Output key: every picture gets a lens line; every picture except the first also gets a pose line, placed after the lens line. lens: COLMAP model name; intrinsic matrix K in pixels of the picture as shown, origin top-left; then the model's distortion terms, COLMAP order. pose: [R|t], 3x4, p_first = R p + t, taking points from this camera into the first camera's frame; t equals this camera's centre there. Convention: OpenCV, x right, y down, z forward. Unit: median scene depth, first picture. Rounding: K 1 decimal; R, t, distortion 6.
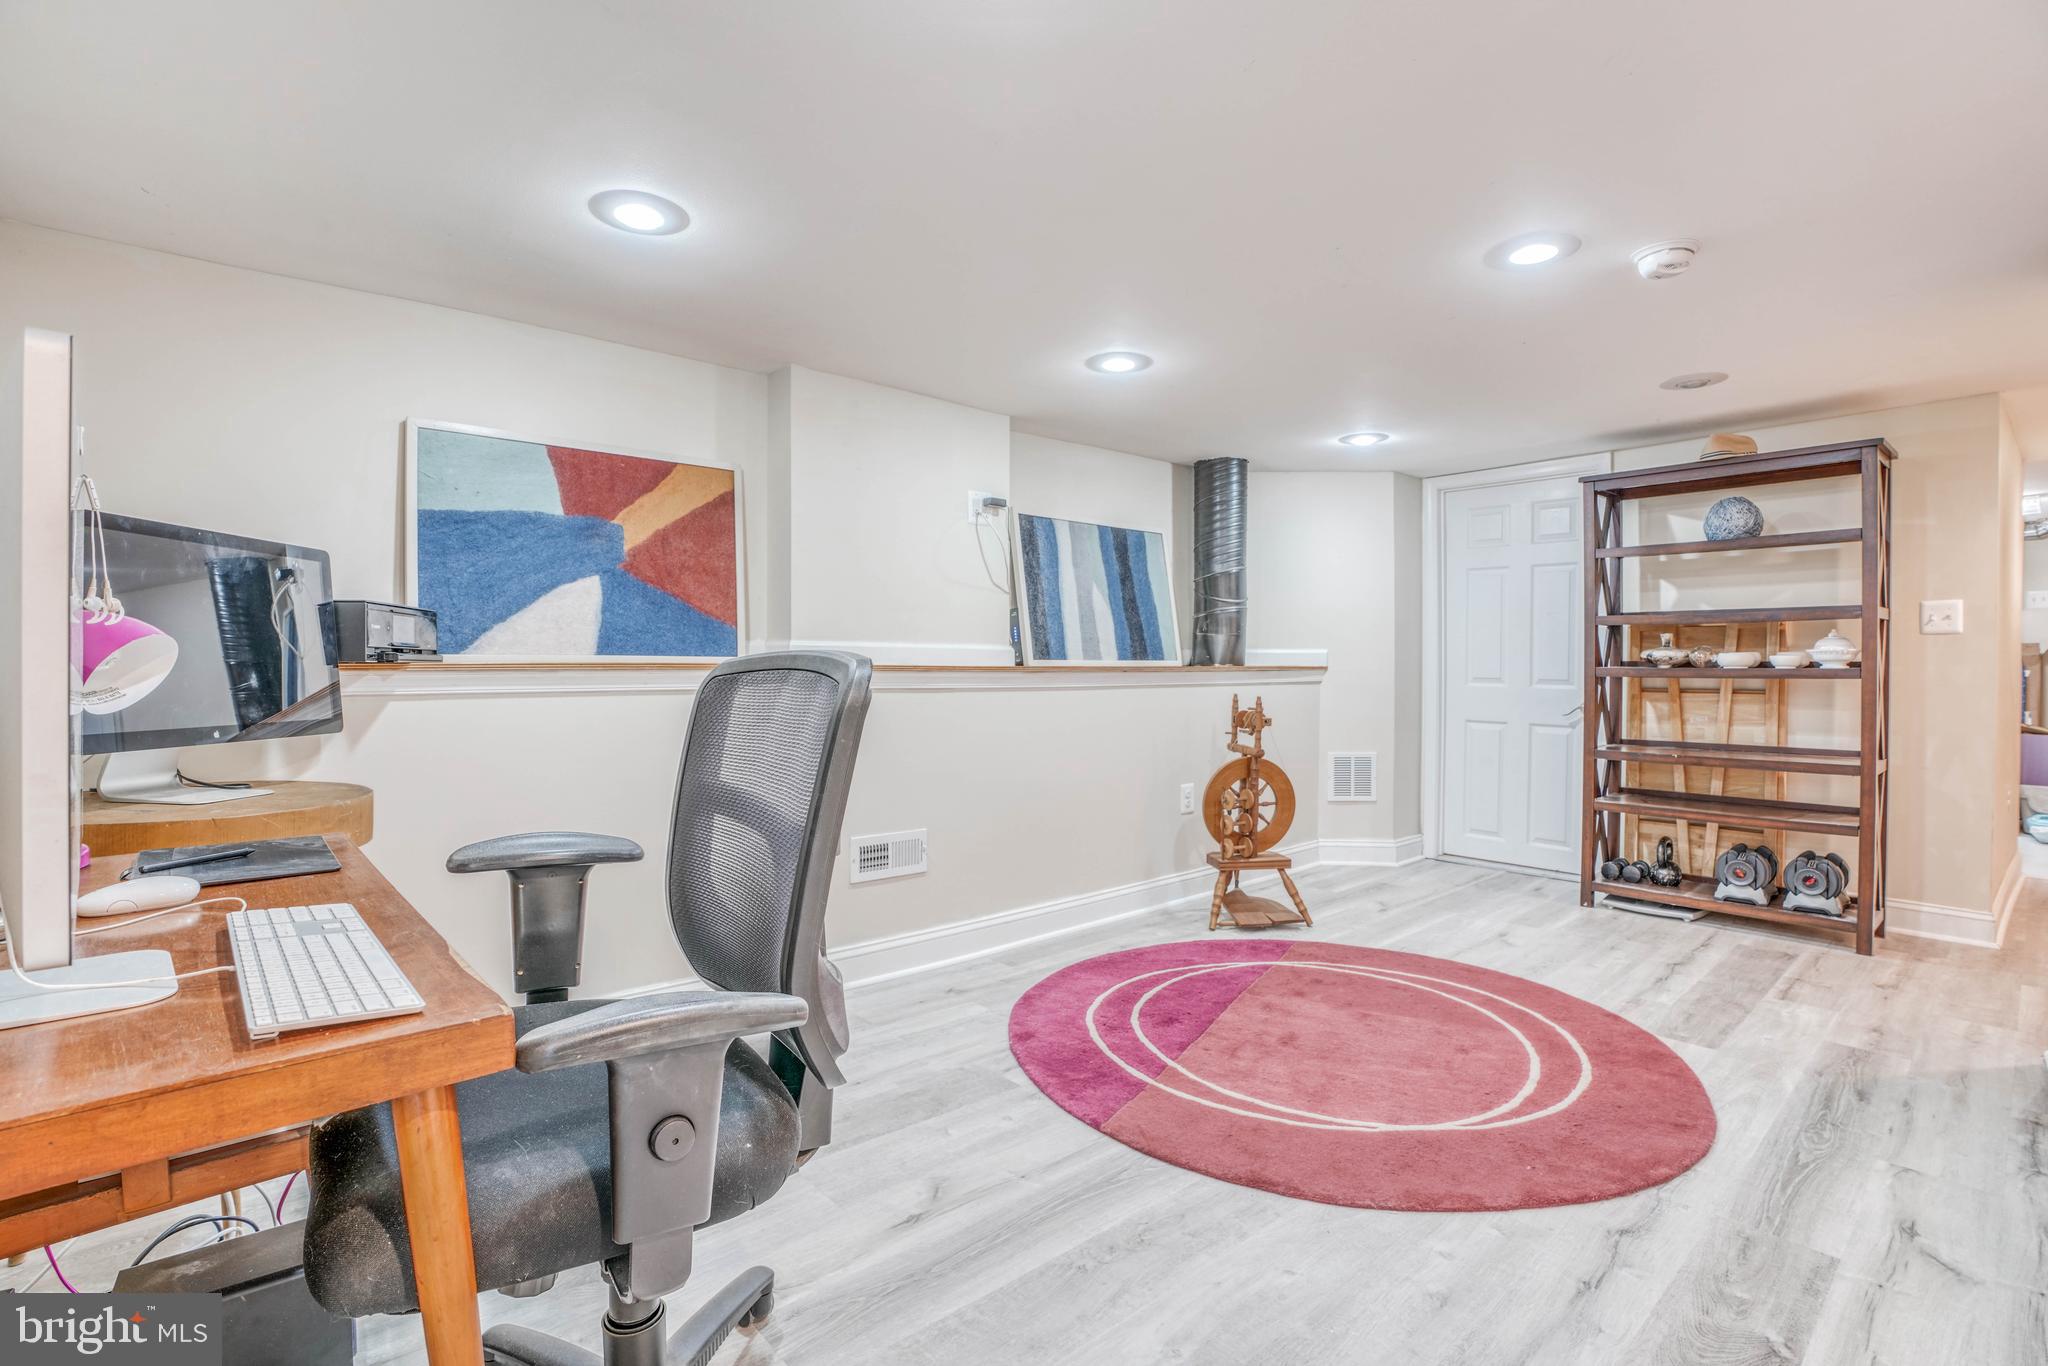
lens RADIAL K [[947.9, 0, 1013.7], [0, 947.9, 683.5], [0, 0, 1]] dist [-0.071315, 0.029693]
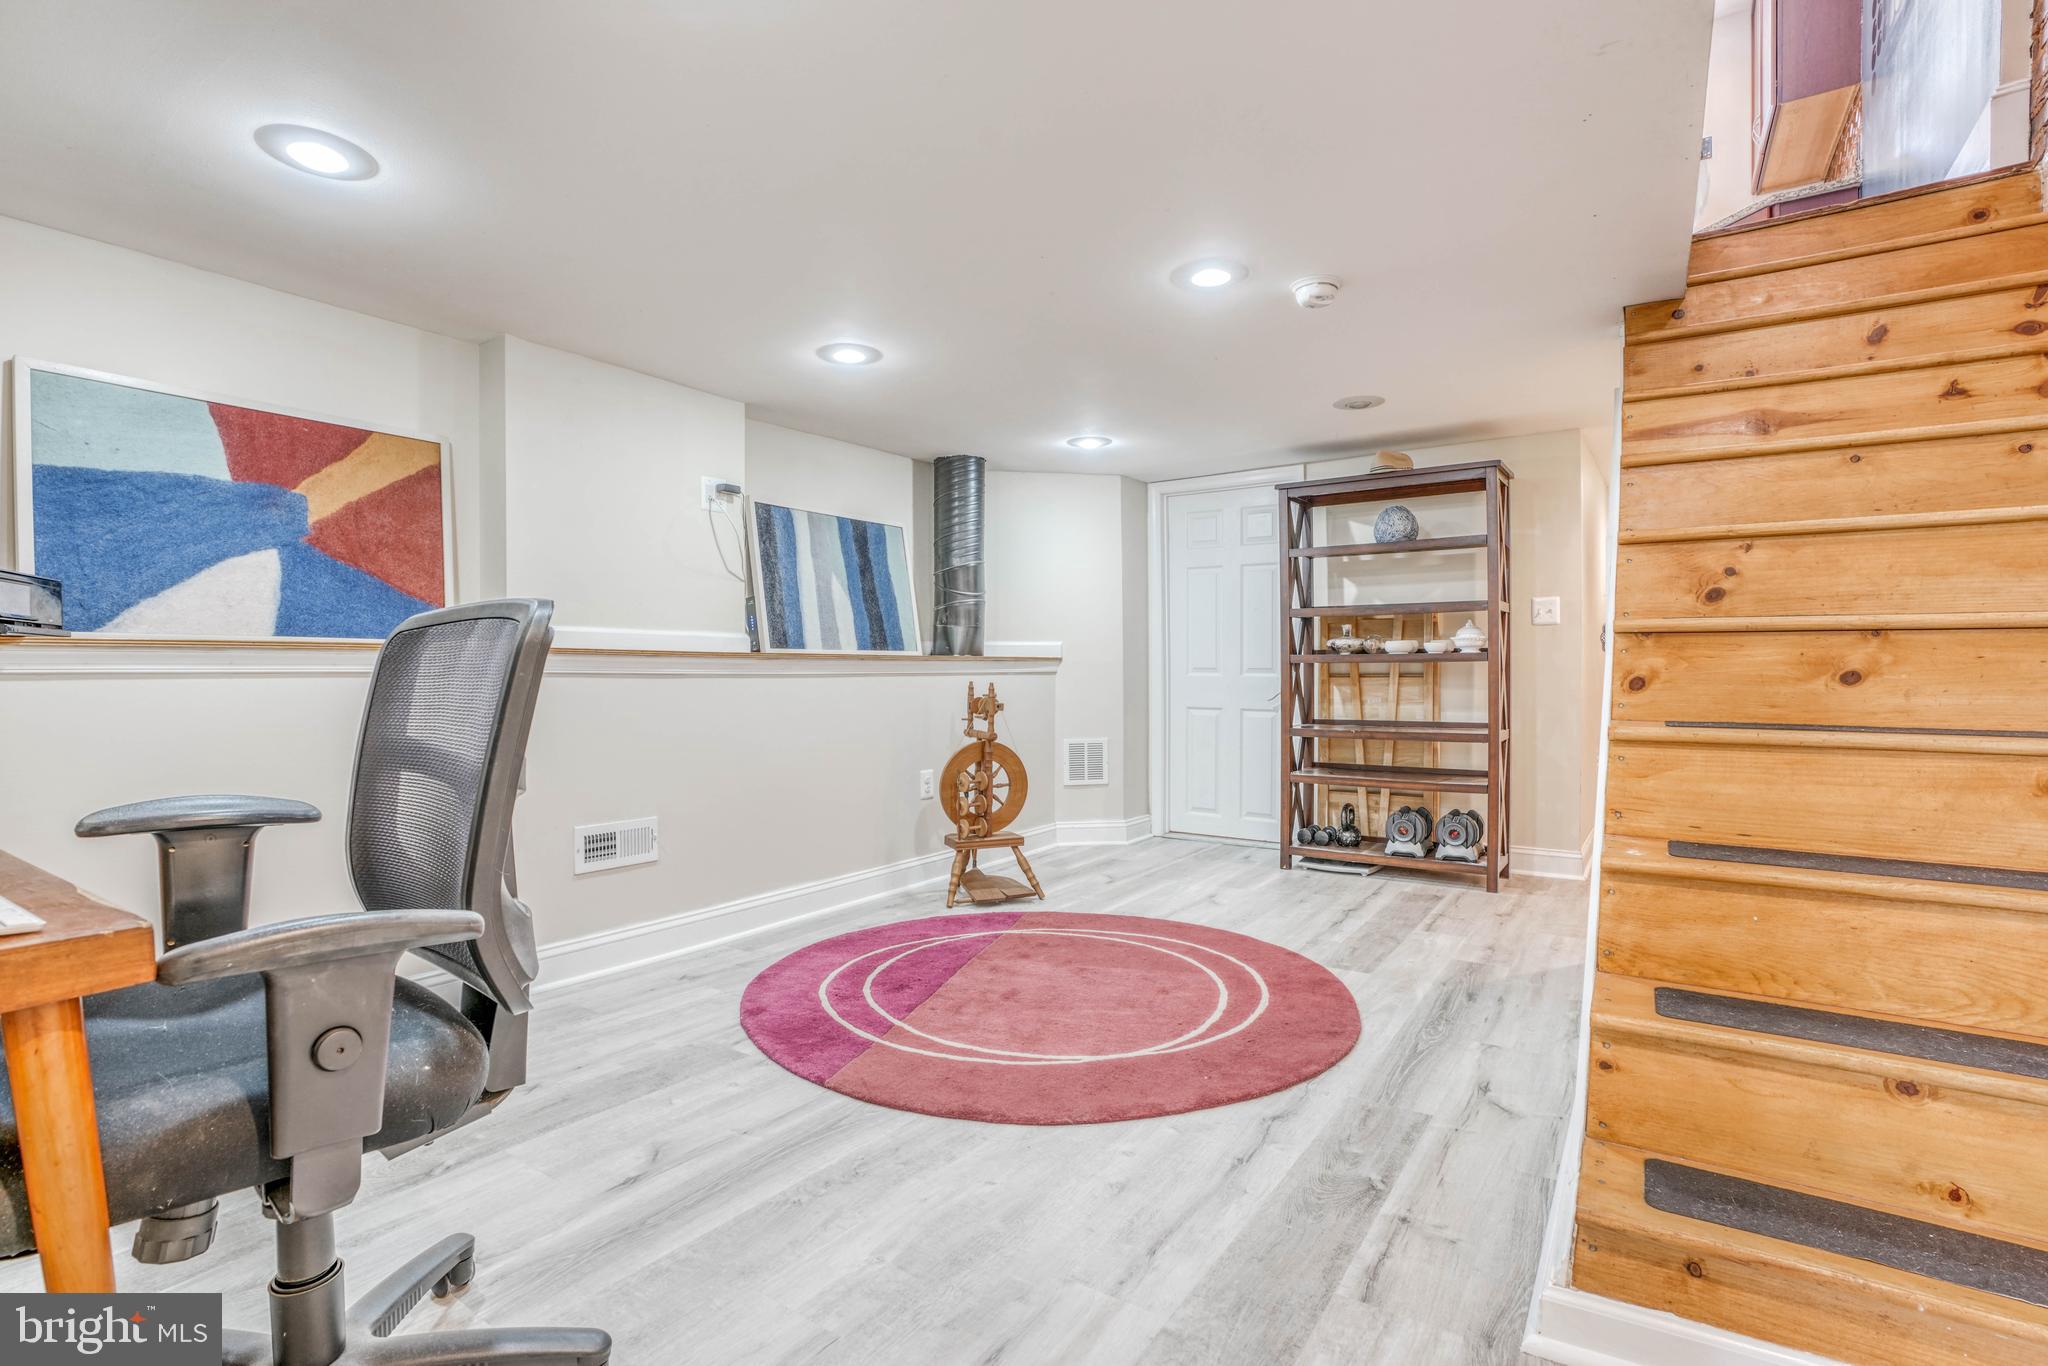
lens RADIAL K [[959.0, 0, 1012.6], [0, 959.0, 689.6], [0, 0, 1]] dist [-0.074075, 0.031431]
pose [[0.970083, -0.010530, 0.242546, 0.033032], [0.010740, 0.999942, 0.000457, 0.029018], [-0.242537, 0.002162, 0.970140, -0.052059]]
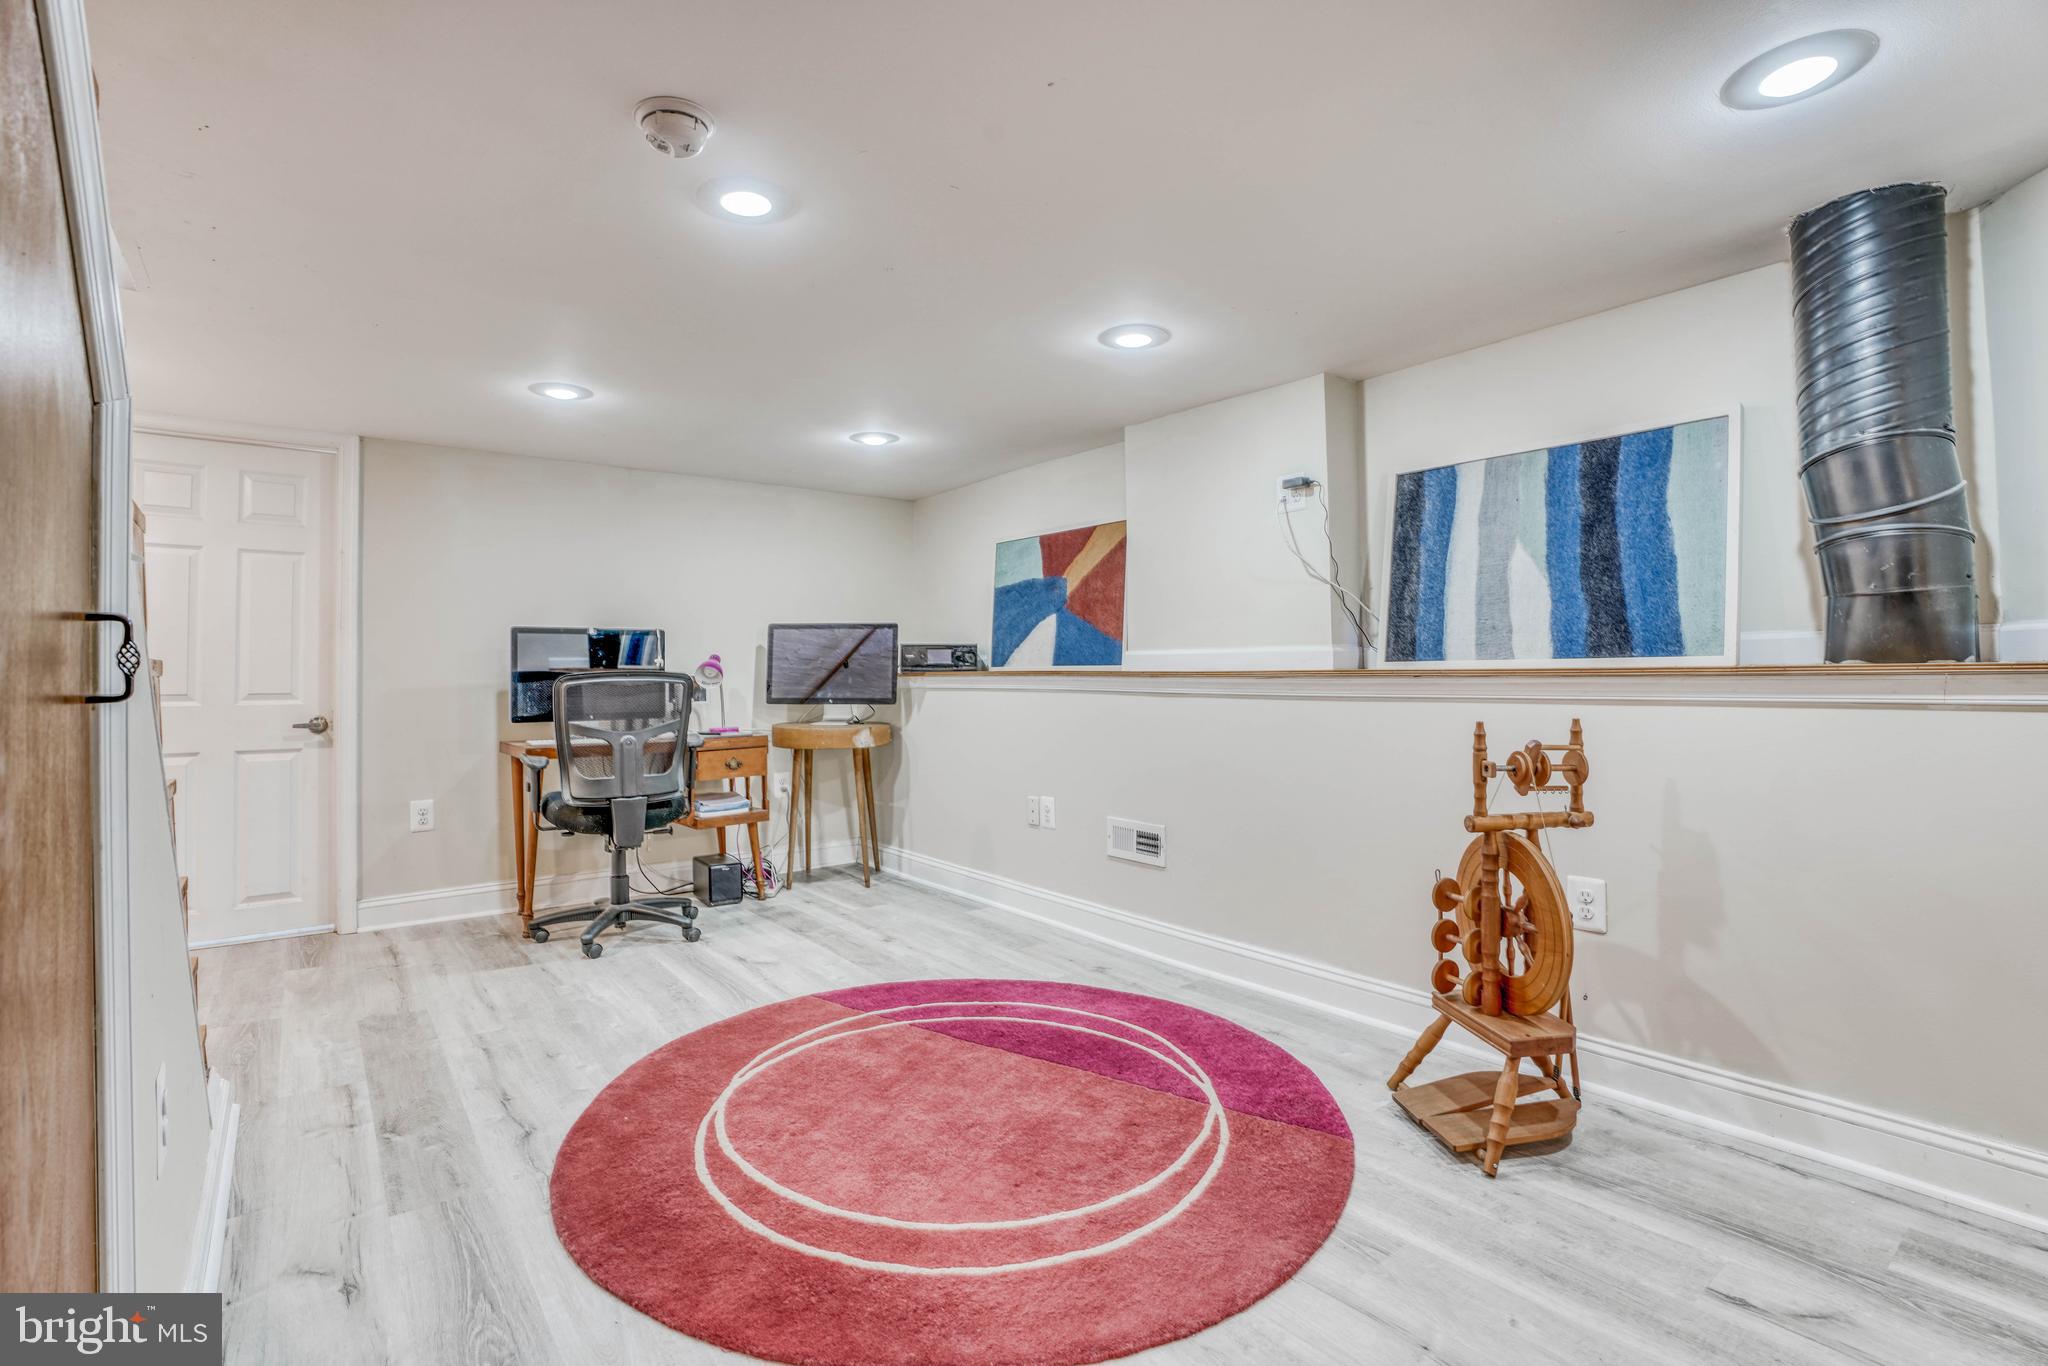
lens RADIAL K [[966.0, 0, 1022.8], [0, 966.0, 660.9], [0, 0, 1]] dist [-0.075448, 0.032375]
pose [[-0.062446, -0.013589, -0.997956, 1.133339], [-0.009748, 0.999868, -0.013005, -0.017472], [0.998001, 0.008916, -0.062570, 1.040672]]
